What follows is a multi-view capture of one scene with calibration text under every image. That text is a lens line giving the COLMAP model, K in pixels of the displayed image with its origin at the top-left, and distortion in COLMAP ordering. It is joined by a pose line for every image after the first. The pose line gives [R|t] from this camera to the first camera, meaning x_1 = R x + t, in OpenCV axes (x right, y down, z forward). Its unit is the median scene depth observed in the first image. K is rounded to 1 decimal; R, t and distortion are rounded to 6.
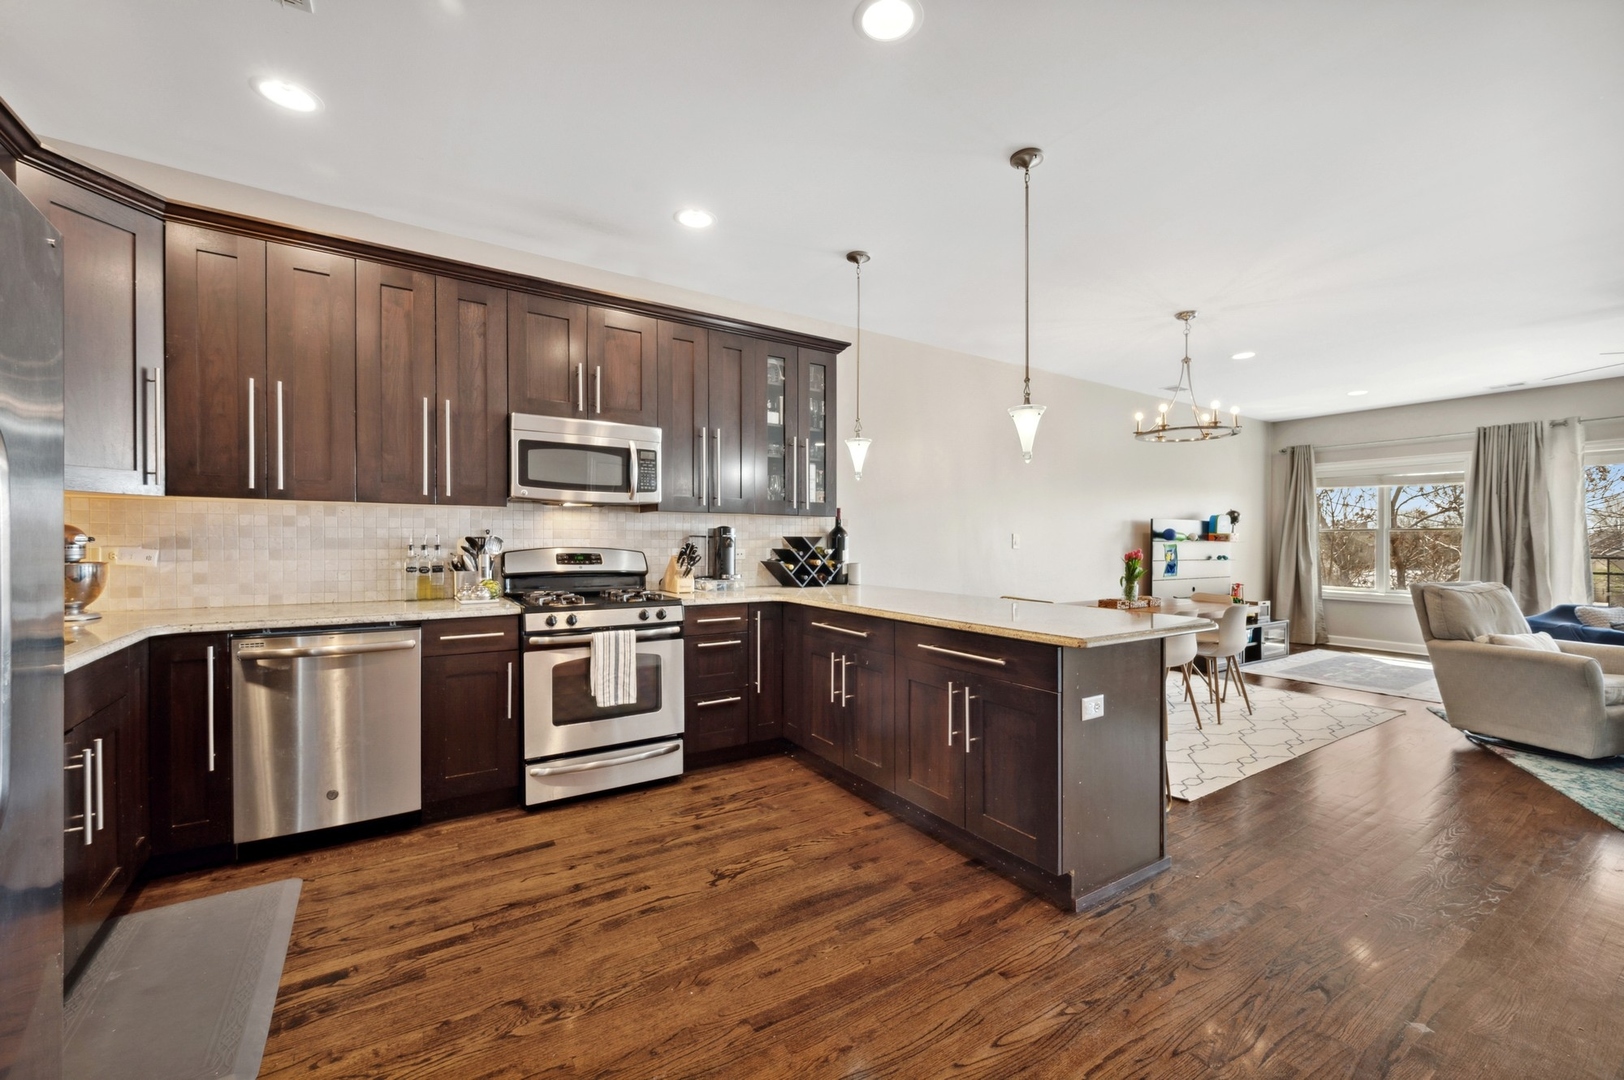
lens RADIAL K [[639.0, 0, 811.1], [0, 639.0, 537.5], [0, 0, 1]] dist [-0.001279, -0.000216]
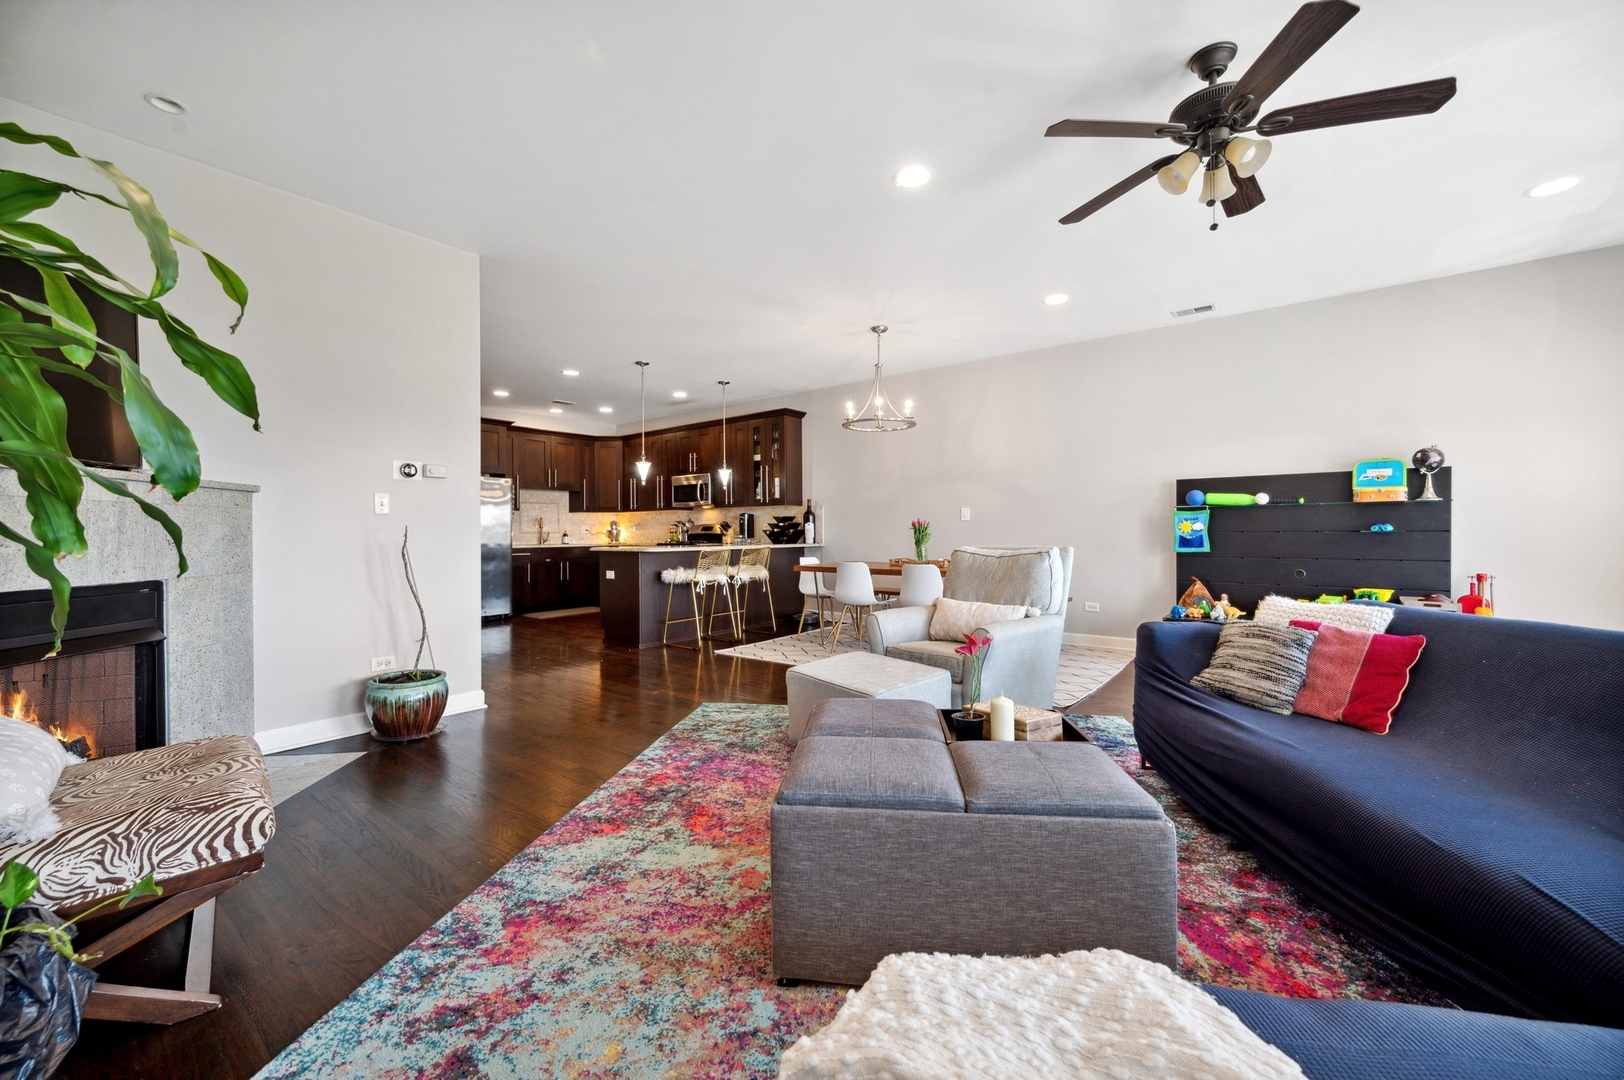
lens RADIAL K [[639.0, 0, 811.1], [0, 639.0, 537.5], [0, 0, 1]] dist [-0.001279, -0.000216]
pose [[0.312098, -0.004344, -0.950040, 2.457642], [0.010679, 0.999942, -0.001064, 0.084955], [0.949990, -0.009814, 0.312127, 0.705201]]
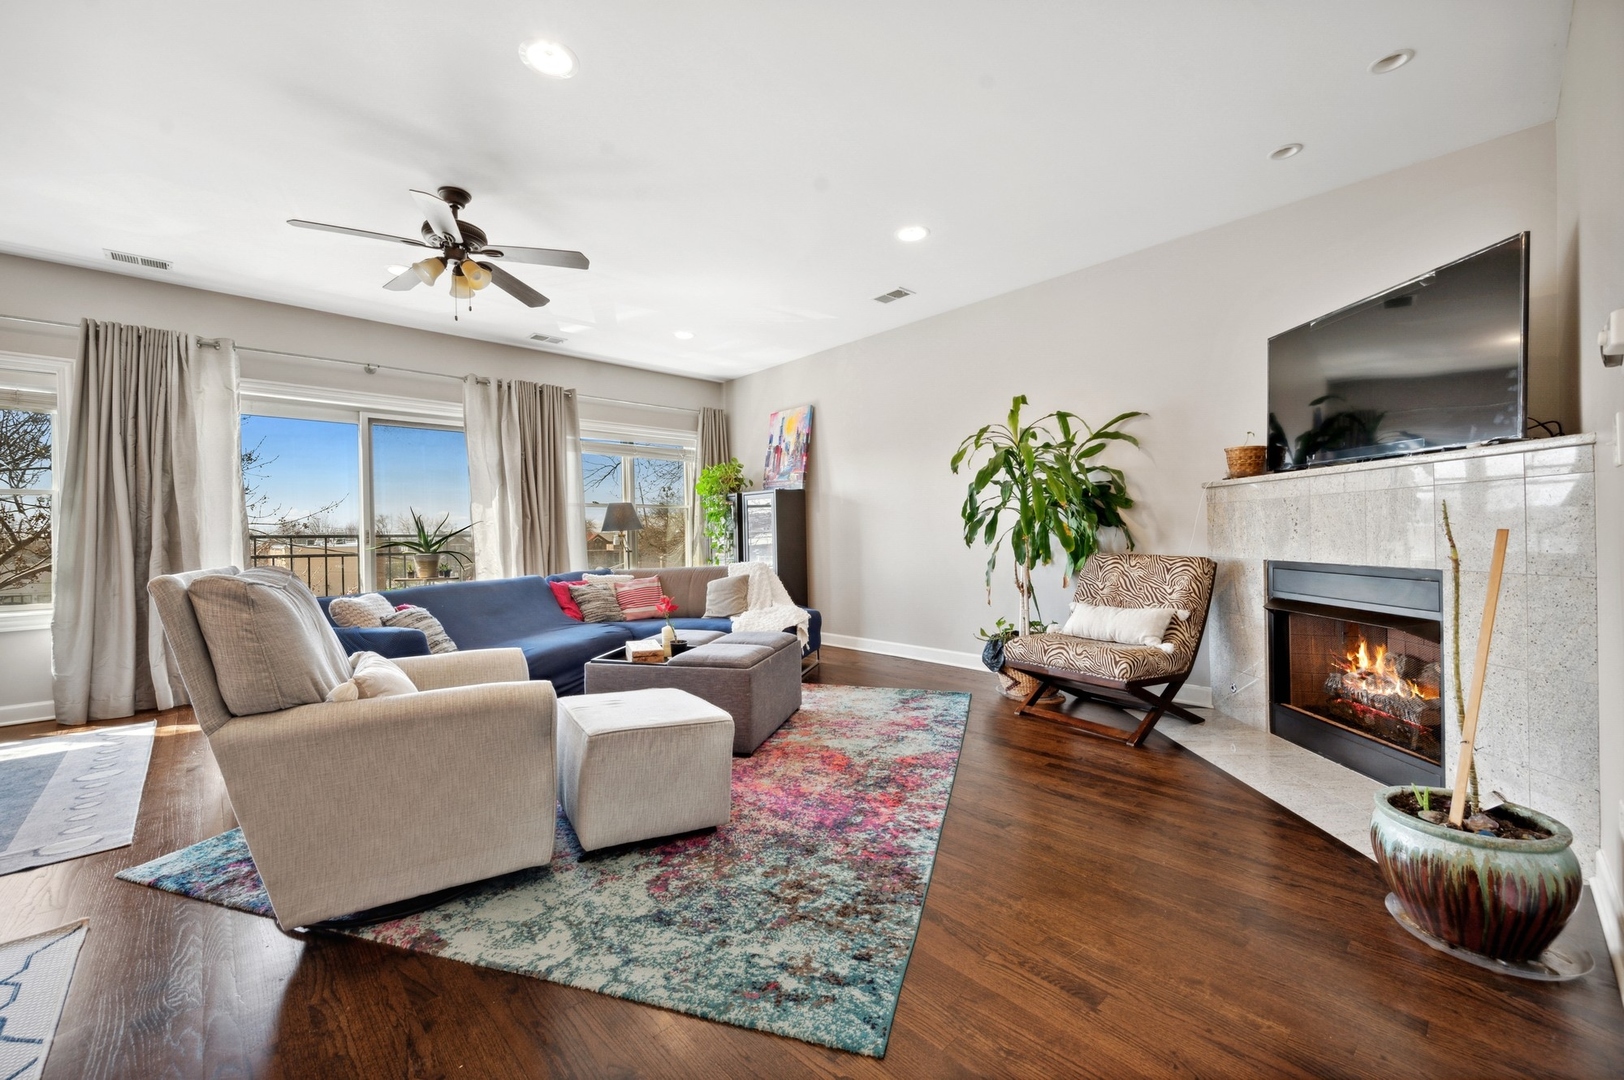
lens RADIAL K [[651.3, 0, 812.0], [0, 651.3, 540.0], [0, 0, 1]] dist [0.000316, 0.000100]
pose [[-0.168027, -0.009363, 0.985738, 0.764633], [0.012570, 0.999853, 0.011640, 0.077727], [-0.985702, 0.014347, -0.167885, 1.008474]]
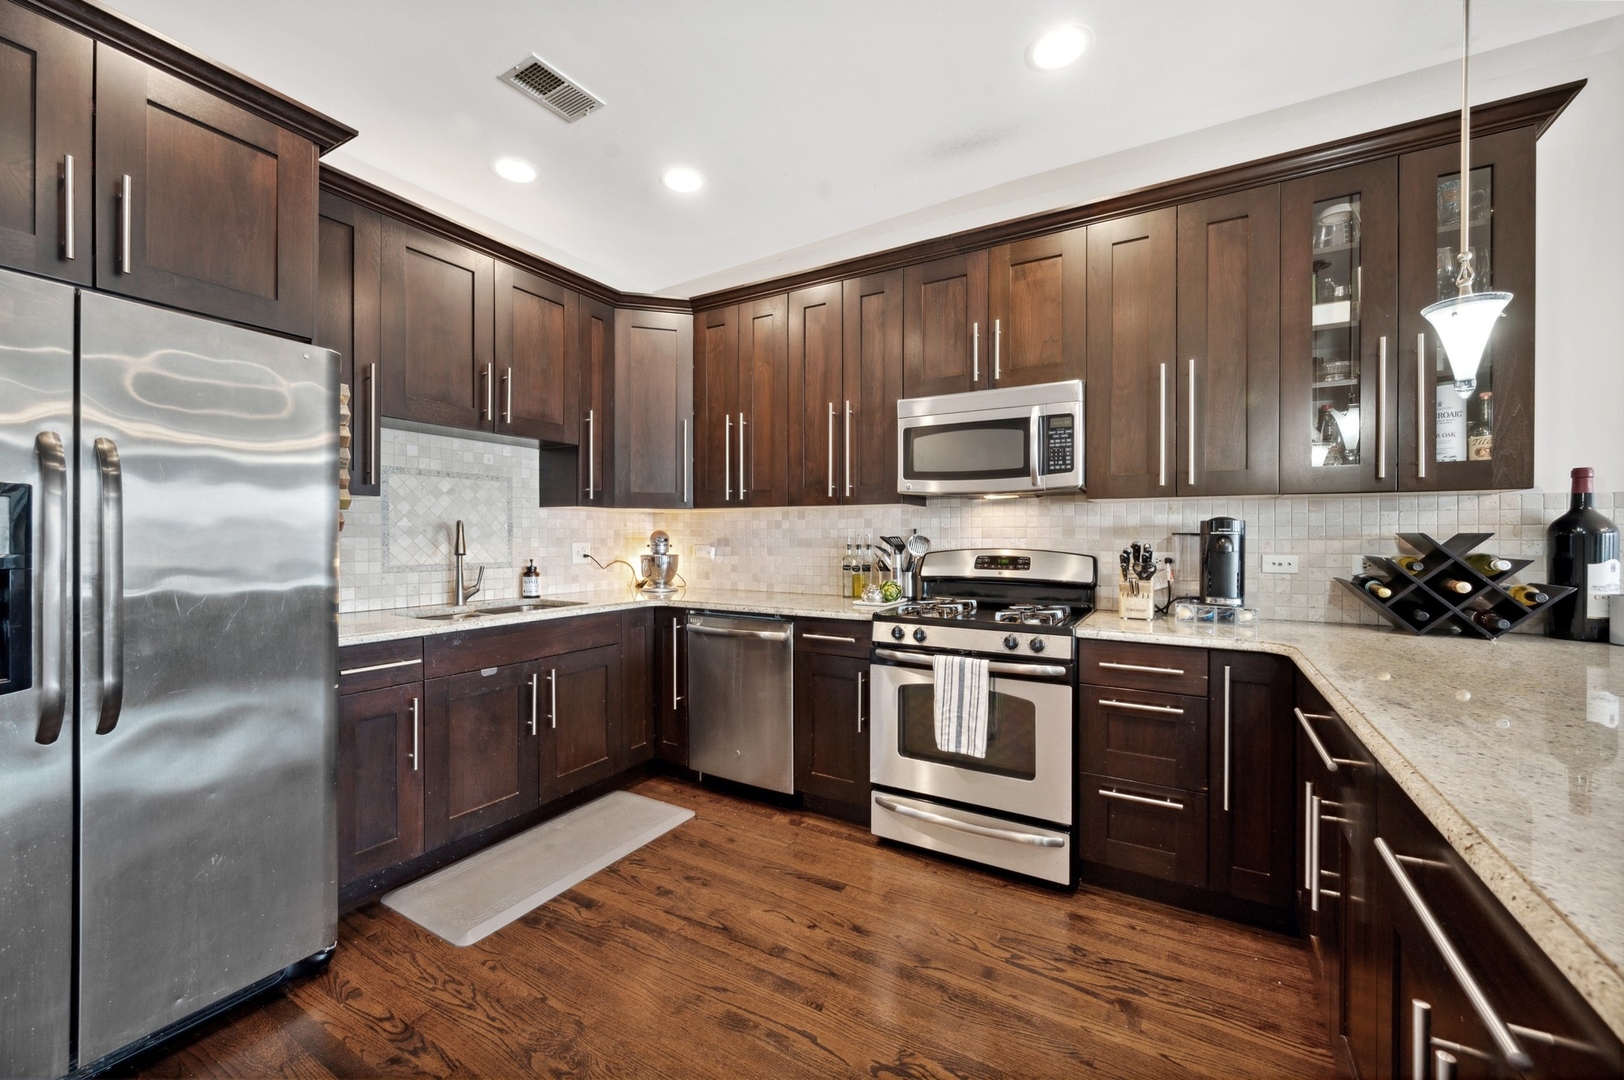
lens RADIAL K [[627.9, 0, 814.4], [0, 627.9, 544.9], [0, 0, 1]] dist [-0.001614, -0.000270]
pose [[0.451809, 0.005400, -0.892098, 0.282745], [0.001487, 0.999976, 0.006806, 0.005262], [0.892113, -0.004401, 0.451790, 0.489434]]
